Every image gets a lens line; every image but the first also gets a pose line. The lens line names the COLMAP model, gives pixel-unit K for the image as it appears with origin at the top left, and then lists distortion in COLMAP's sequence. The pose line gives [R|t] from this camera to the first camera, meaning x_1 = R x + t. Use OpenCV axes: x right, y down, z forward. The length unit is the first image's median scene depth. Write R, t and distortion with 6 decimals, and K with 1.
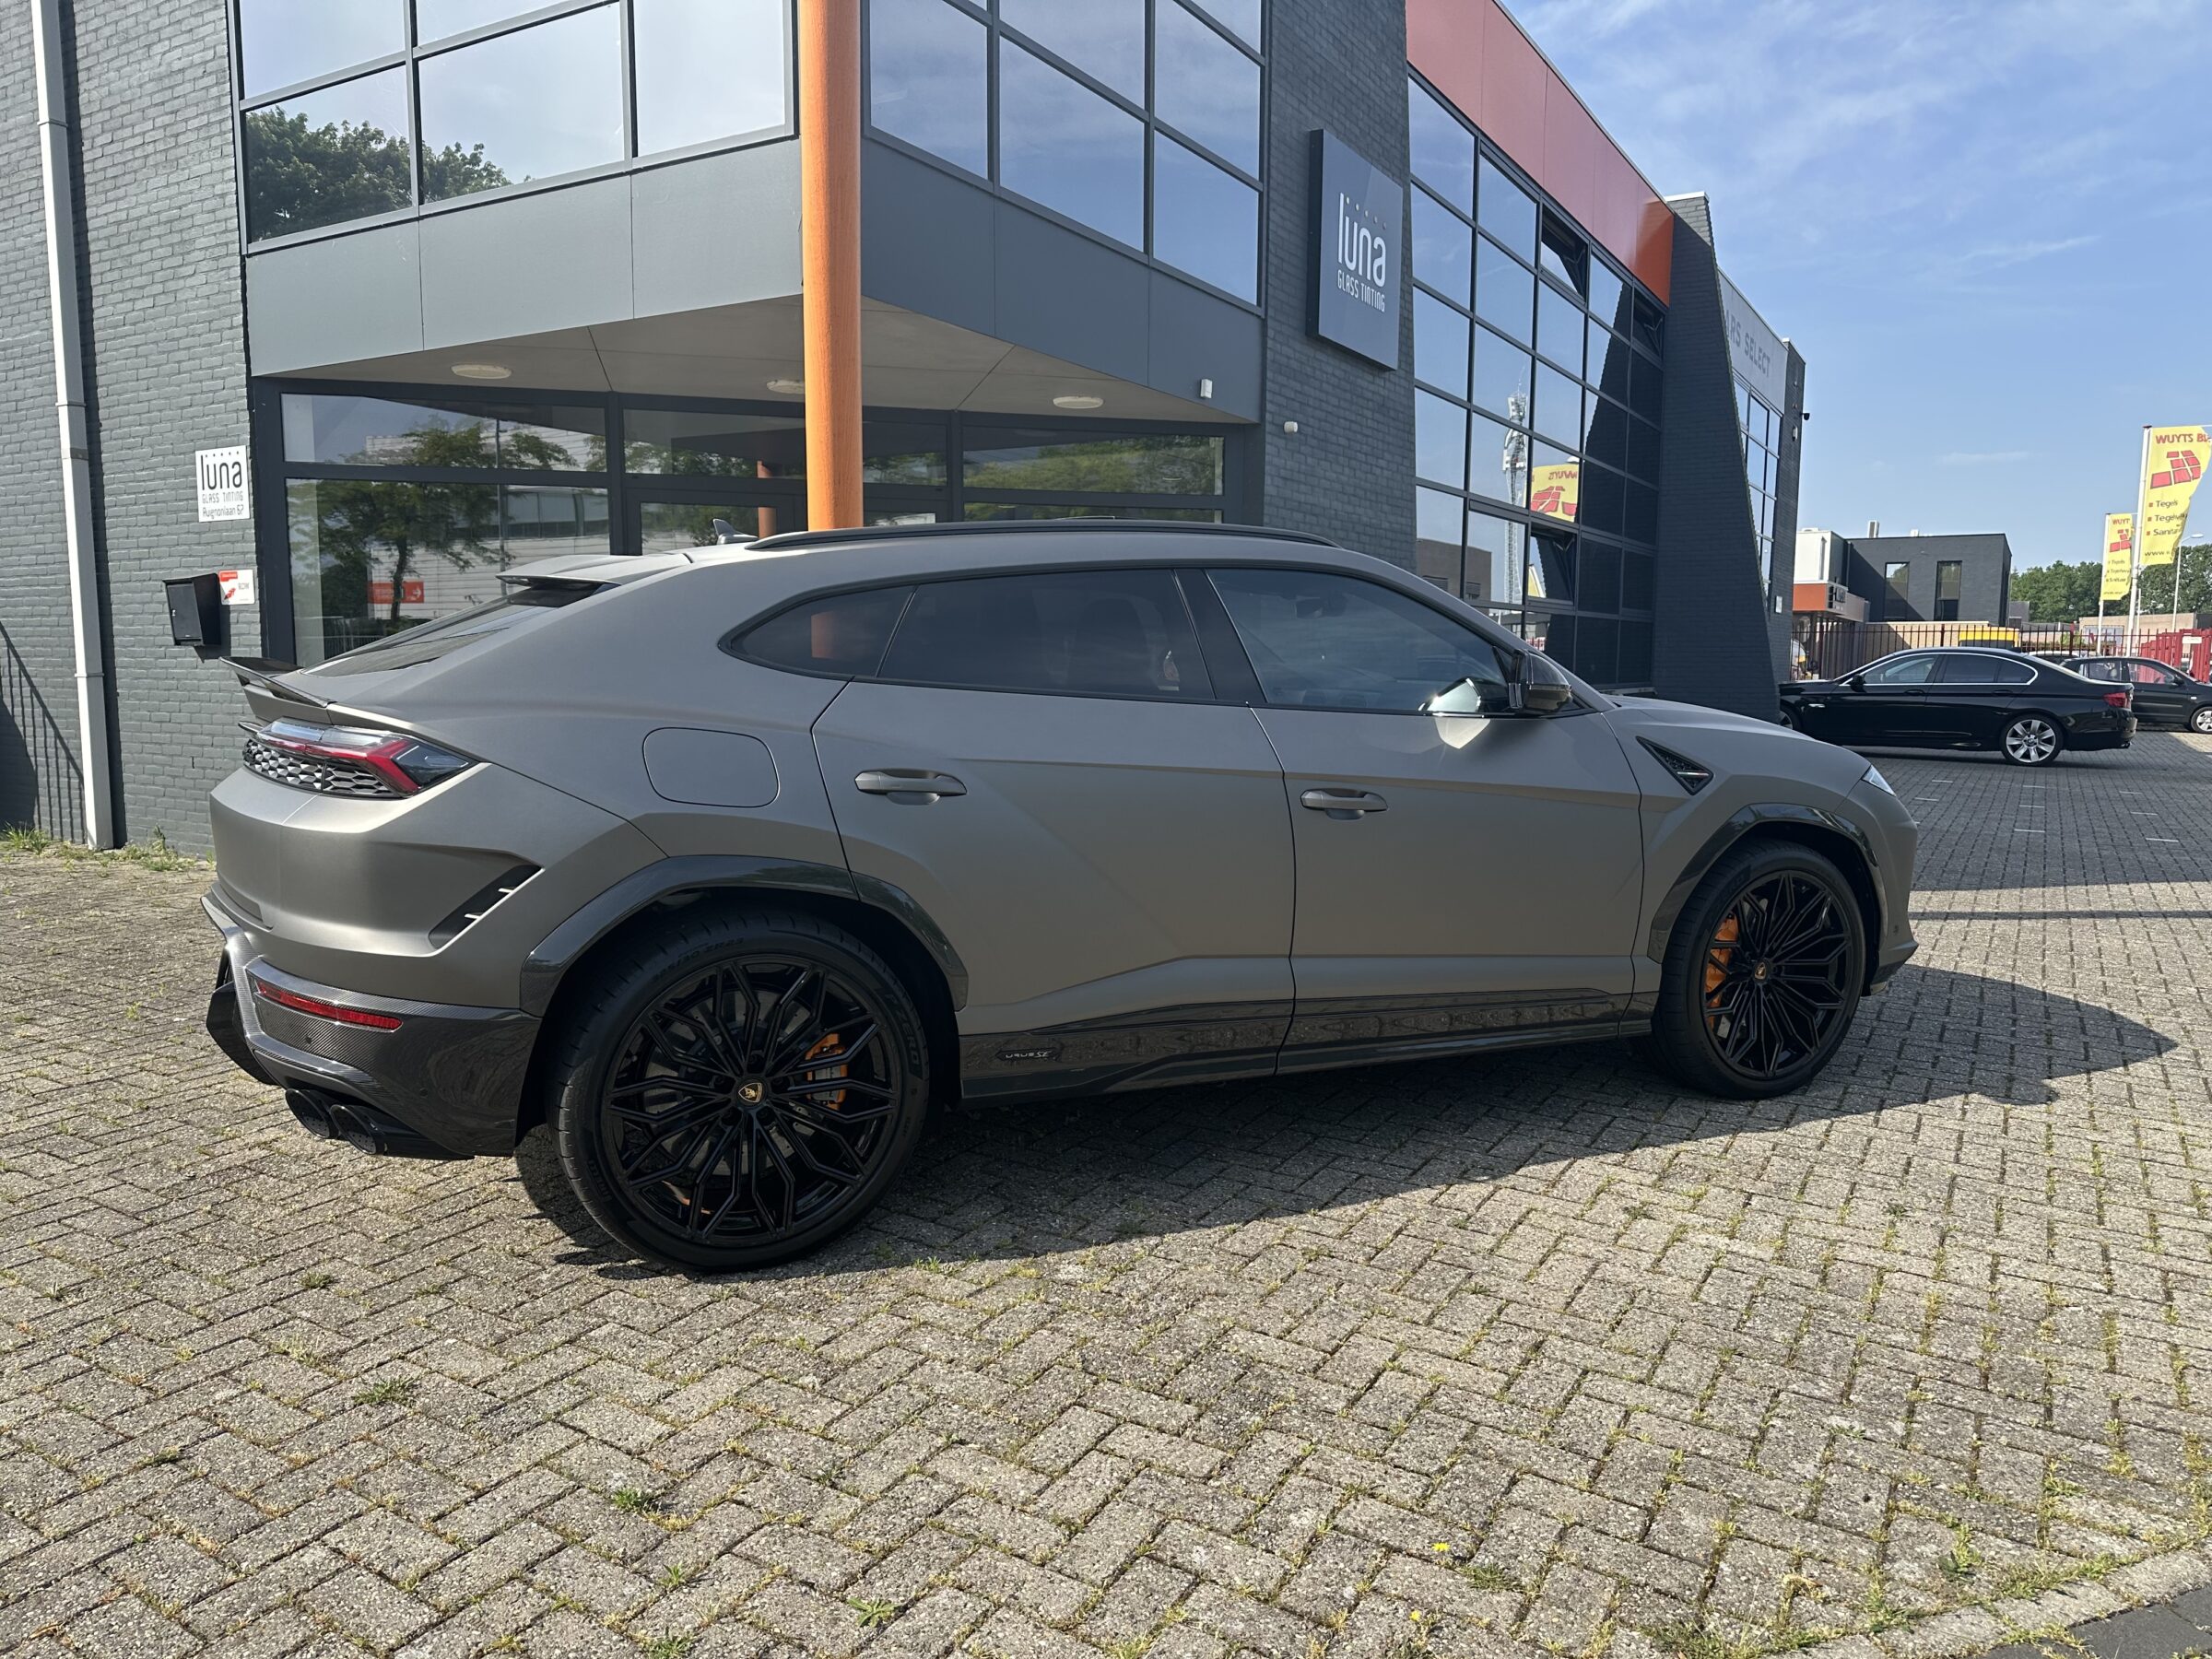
lens RADIAL K [[1554.0, 0, 1116.2], [0, 1554.0, 836.2], [0, 0, 1]] dist [0.025958, -0.033386]
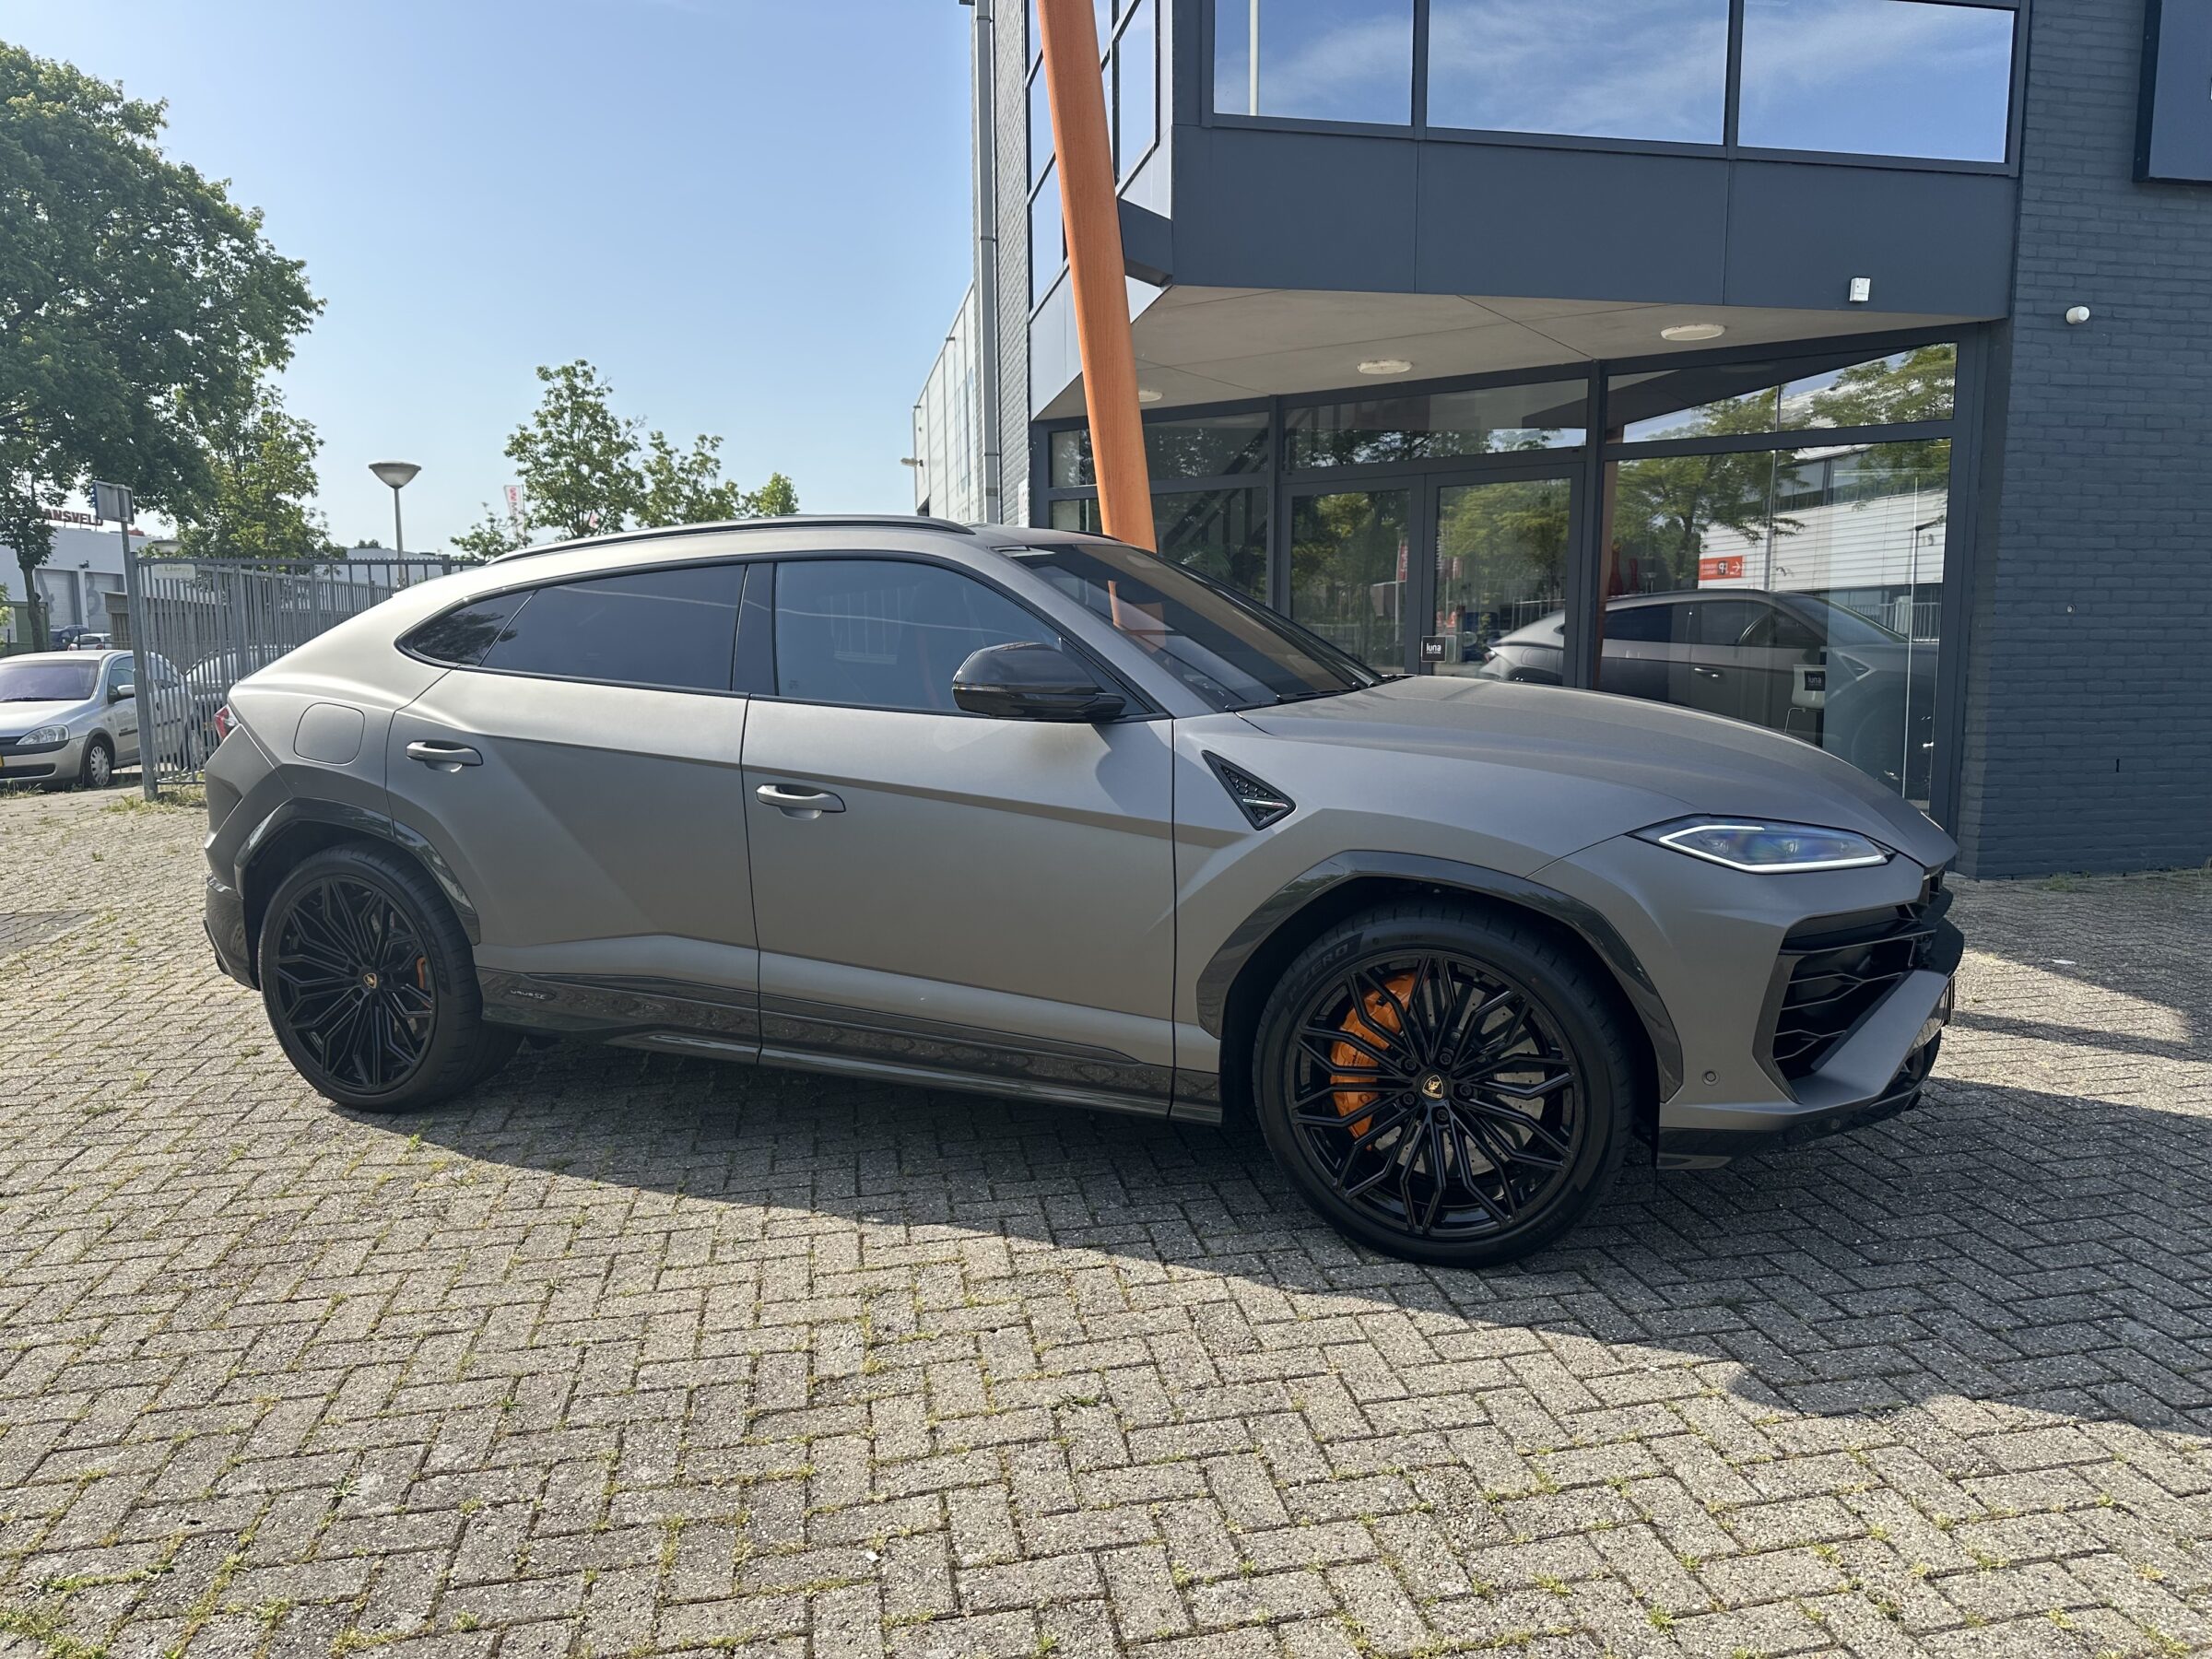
lens RADIAL K [[1554.0, 0, 1110.9], [0, 1554.0, 838.9], [0, 0, 1]] dist [0.025958, -0.033386]
pose [[0.663431, 0.089847, -0.742823, 0.450850], [-0.077463, 0.995677, 0.051246, -0.028038], [0.744217, 0.023542, 0.667523, 0.222717]]
